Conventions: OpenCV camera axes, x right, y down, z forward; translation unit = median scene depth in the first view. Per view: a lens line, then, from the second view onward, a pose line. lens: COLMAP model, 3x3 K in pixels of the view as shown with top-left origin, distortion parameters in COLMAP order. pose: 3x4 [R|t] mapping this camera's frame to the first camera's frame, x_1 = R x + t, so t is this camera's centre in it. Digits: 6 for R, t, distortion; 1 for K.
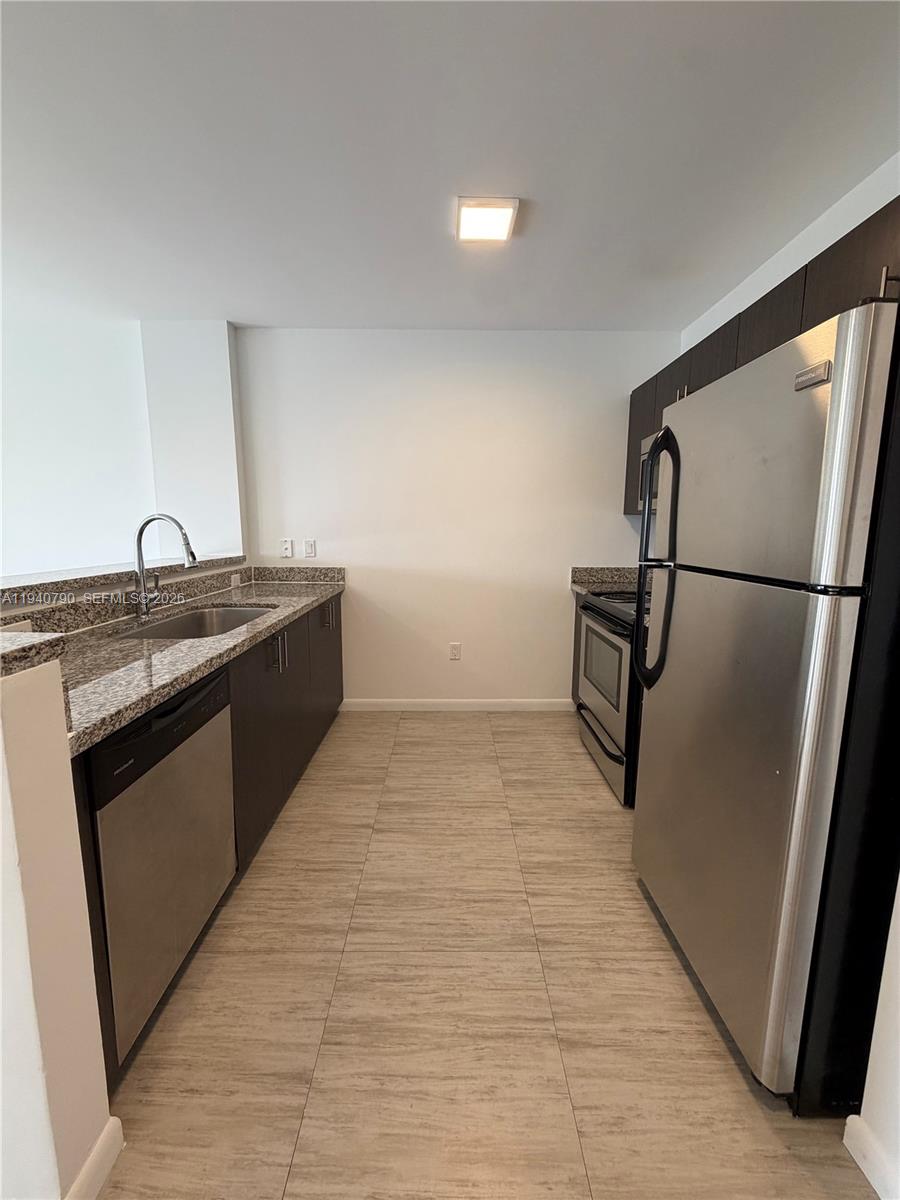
lens RADIAL K [[477.2, 0, 450.0], [0, 477.2, 597.6], [0, 0, 1]] dist [0.000914, -0.000167]
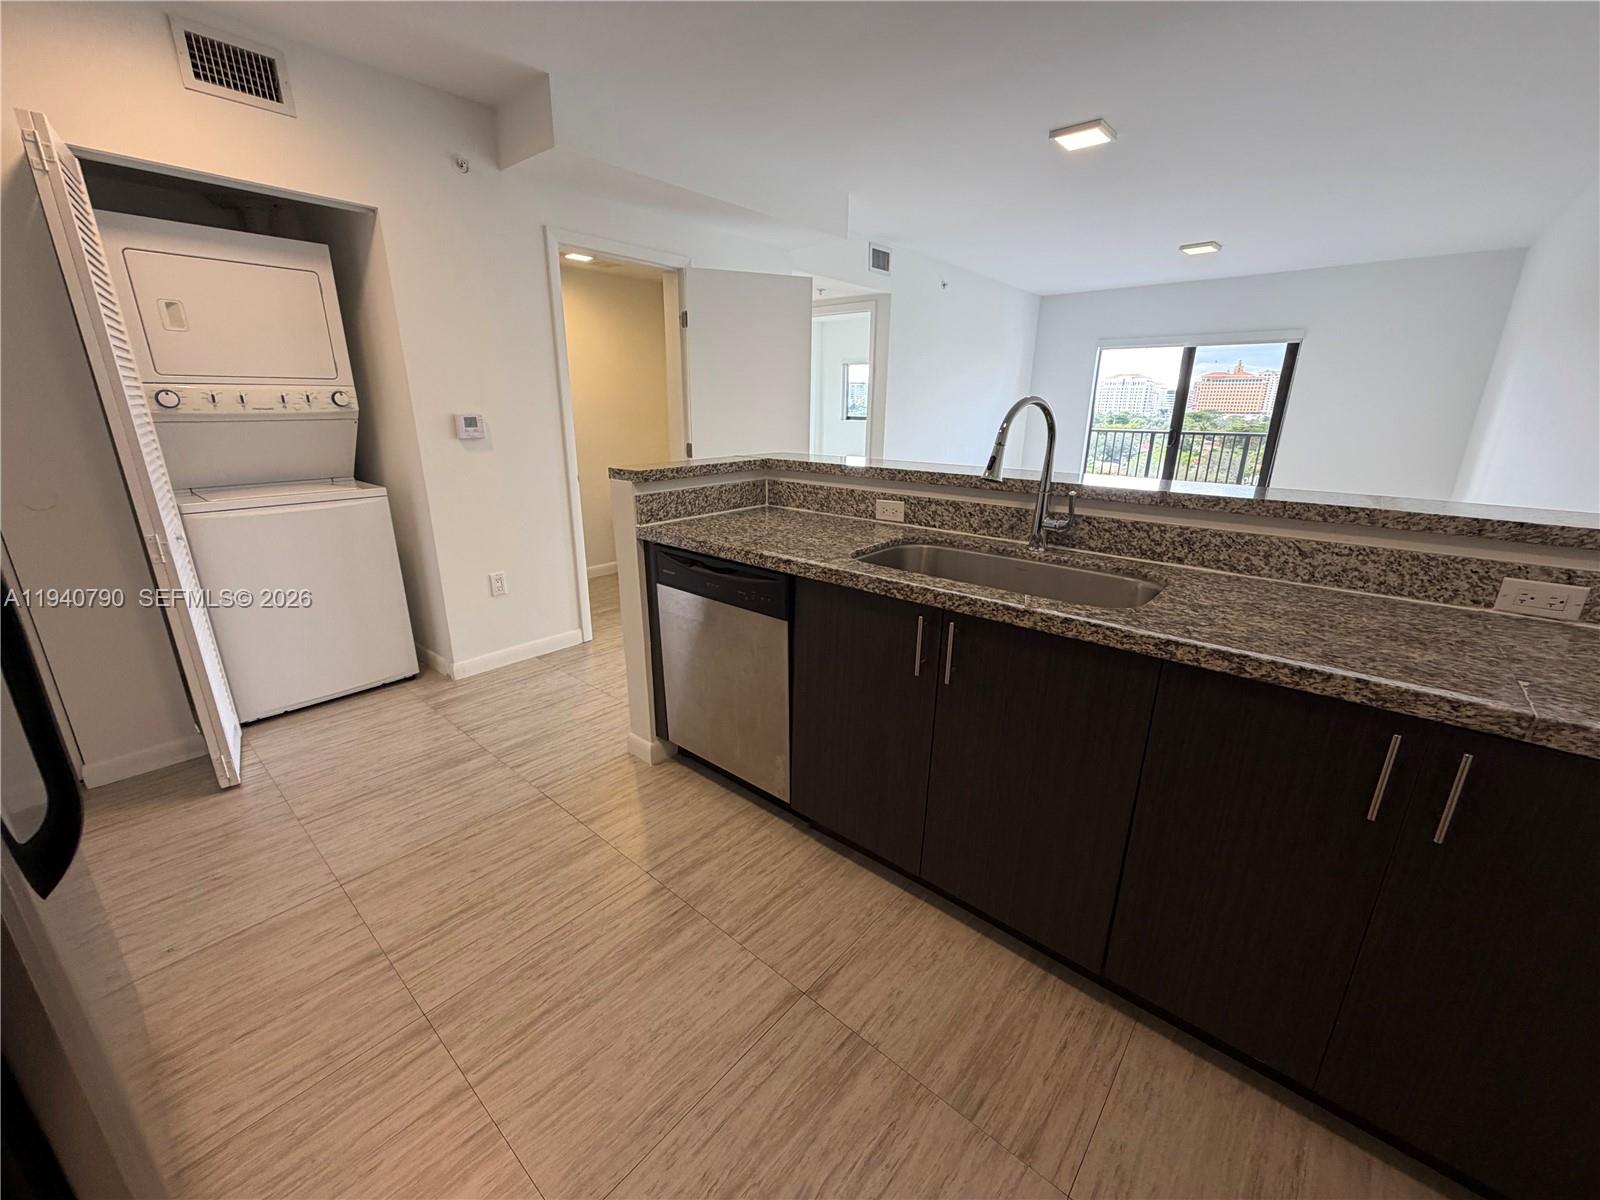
lens RADIAL K [[636.2, 0, 796.2], [0, 636.2, 602.4], [0, 0, 1]] dist [0.000914, -0.000167]
pose [[-0.659943, 0.211197, -0.721021, 0.332176], [-0.124740, 0.915558, 0.382353, -0.238862], [0.740888, 0.342272, -0.577871, 1.548746]]
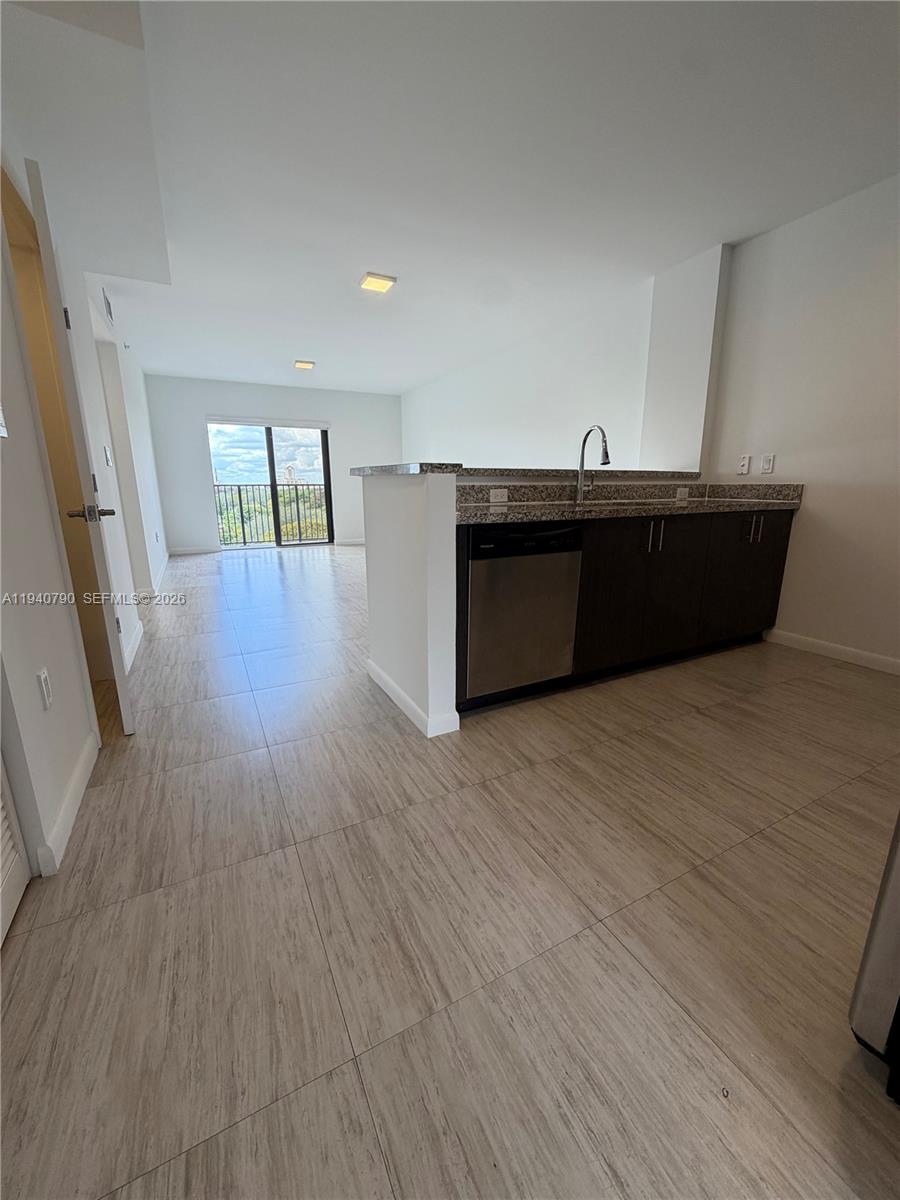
lens RADIAL K [[477.2, 0, 450.0], [0, 477.2, 597.6], [0, 0, 1]] dist [0.000914, -0.000167]
pose [[0.457669, 0.197404, -0.866932, 0.569505], [-0.124911, 0.979647, 0.157127, 0.169077], [0.880305, 0.036377, 0.473012, -0.008601]]
